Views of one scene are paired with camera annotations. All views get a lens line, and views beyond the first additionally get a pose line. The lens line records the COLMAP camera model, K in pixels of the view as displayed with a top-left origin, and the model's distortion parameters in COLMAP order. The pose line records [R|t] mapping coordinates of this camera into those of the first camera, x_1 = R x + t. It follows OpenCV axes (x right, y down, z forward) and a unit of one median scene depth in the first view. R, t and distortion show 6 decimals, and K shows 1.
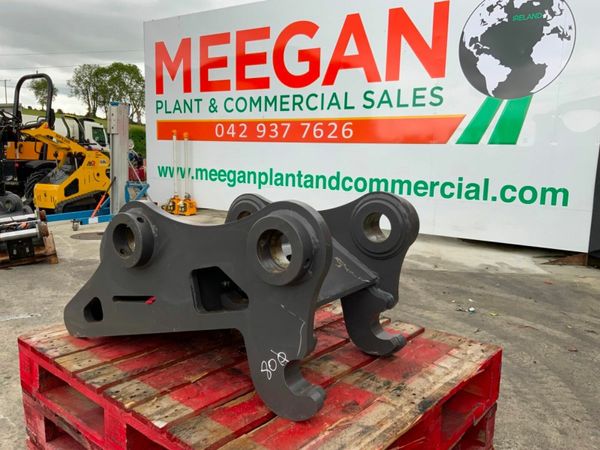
lens RADIAL K [[497.6, 0, 300.0], [0, 497.6, 225.0], [0, 0, 1]] dist [0.059472, -0.114320]
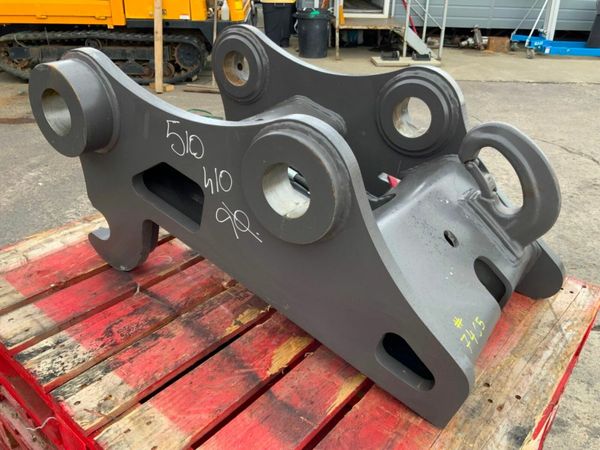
lens RADIAL K [[497.6, 0, 300.0], [0, 497.6, 225.0], [0, 0, 1]] dist [0.059472, -0.114320]
pose [[-0.998809, -0.039298, -0.028902, -0.018926], [-0.048781, 0.800942, 0.596752, -0.050949], [-0.000302, 0.597451, -0.801905, 0.292068]]
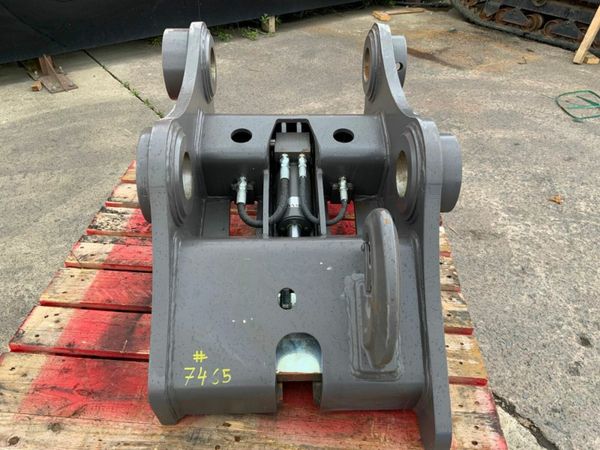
lens RADIAL K [[497.6, 0, 300.0], [0, 497.6, 225.0], [0, 0, 1]] dist [0.059472, -0.114320]
pose [[-0.597412, -0.500326, 0.626716, -0.114897], [0.081887, 0.739361, 0.668311, -0.065728], [-0.797743, 0.450577, -0.400733, 0.238635]]
